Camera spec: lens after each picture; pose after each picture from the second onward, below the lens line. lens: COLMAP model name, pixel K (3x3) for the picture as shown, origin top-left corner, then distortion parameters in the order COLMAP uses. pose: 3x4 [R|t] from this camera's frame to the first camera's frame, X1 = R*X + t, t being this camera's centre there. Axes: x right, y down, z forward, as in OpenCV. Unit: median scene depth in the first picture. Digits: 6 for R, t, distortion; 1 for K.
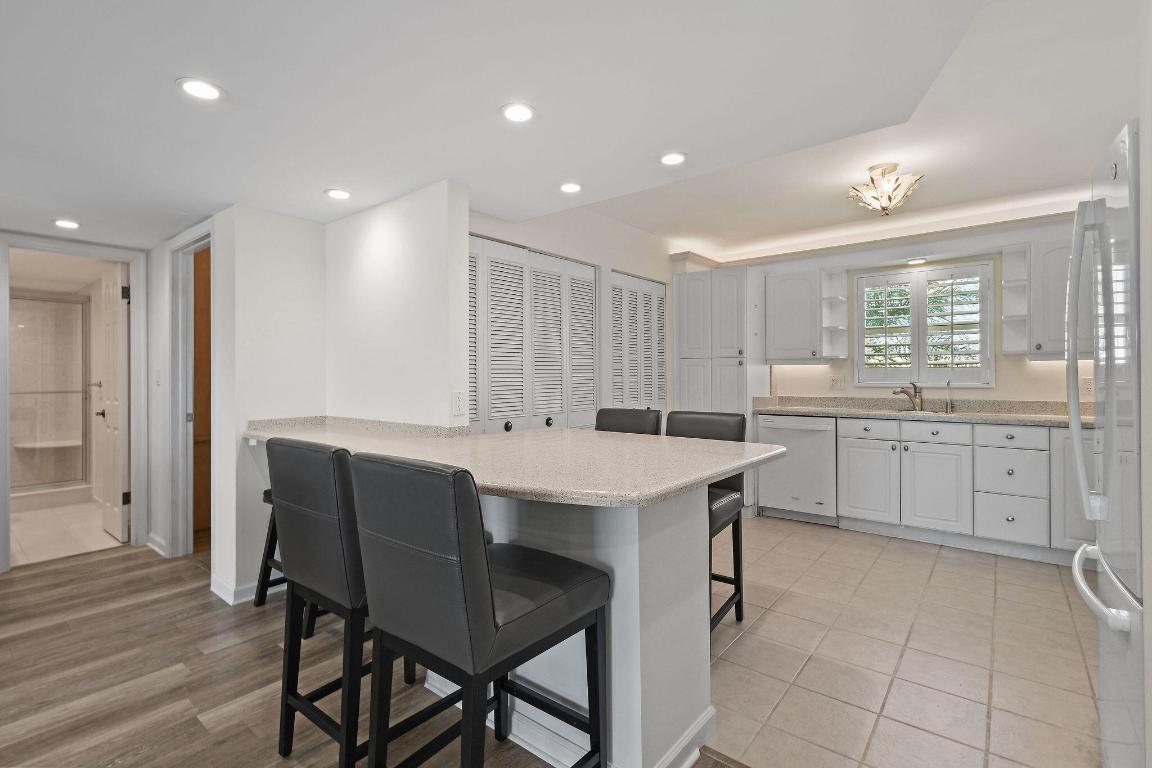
lens RADIAL K [[529.8, 0, 575.3], [0, 529.8, 372.3], [0, 0, 1]] dist [0.004409, 0.000140]
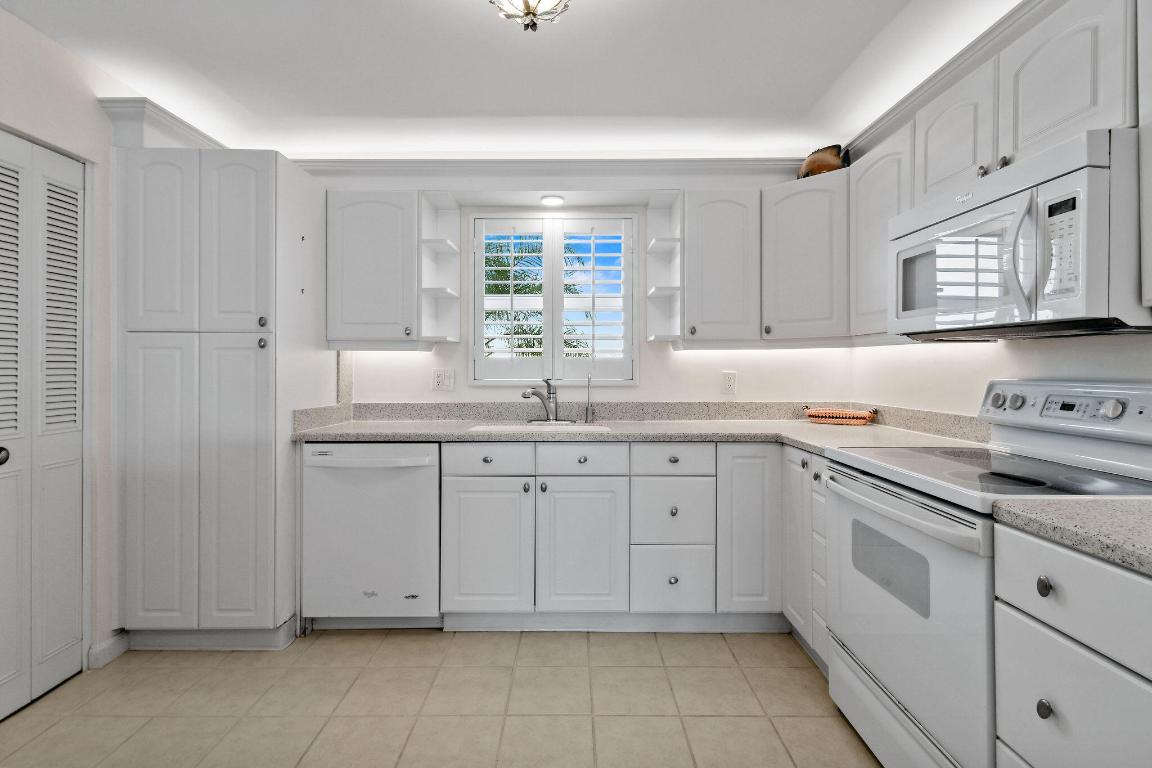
lens RADIAL K [[529.8, 0, 575.3], [0, 529.8, 372.3], [0, 0, 1]] dist [0.004409, 0.000140]
pose [[0.779130, -0.003753, 0.626852, 0.246786], [-0.005809, 0.999896, 0.013206, 0.001200], [-0.626836, -0.013931, 0.779027, 0.461929]]
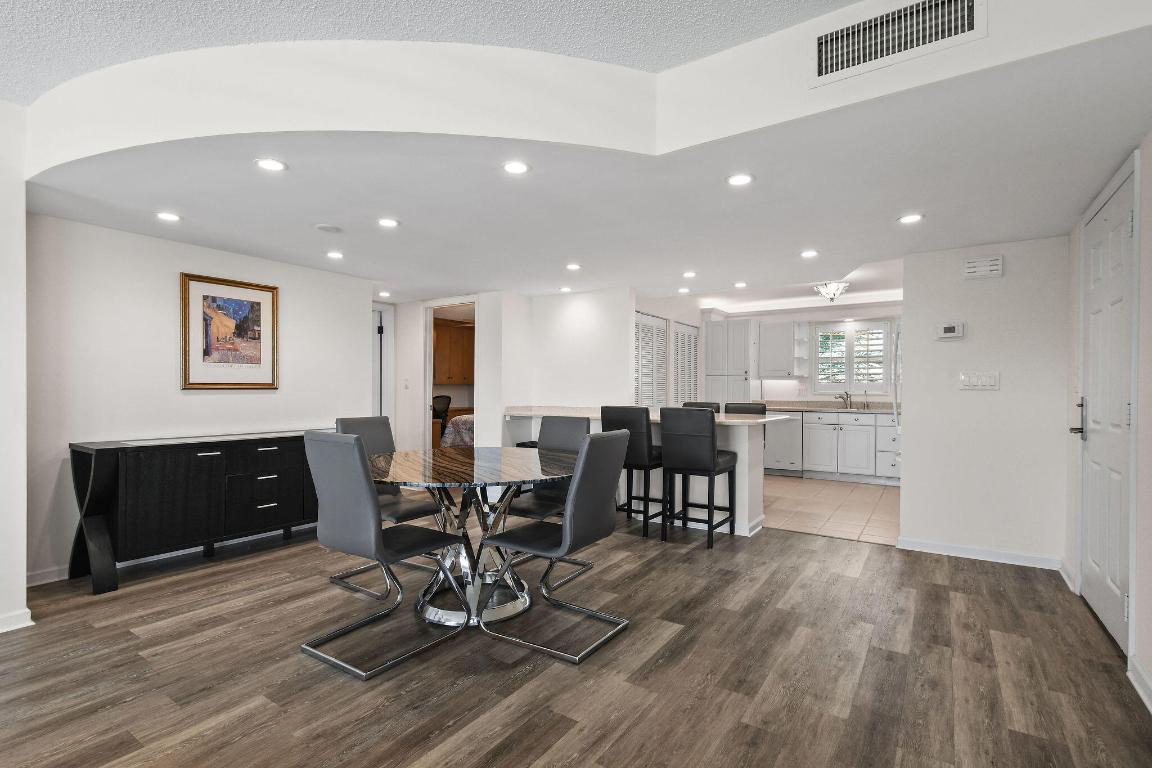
lens RADIAL K [[532.0, 0, 588.2], [0, 532.0, 388.3], [0, 0, 1]] dist [-0.000237, -0.000508]
pose [[0.994804, 0.010433, 0.101272, -0.360615], [-0.010992, 0.999927, 0.004957, 0.009817], [-0.101213, -0.006044, 0.994846, -0.616987]]
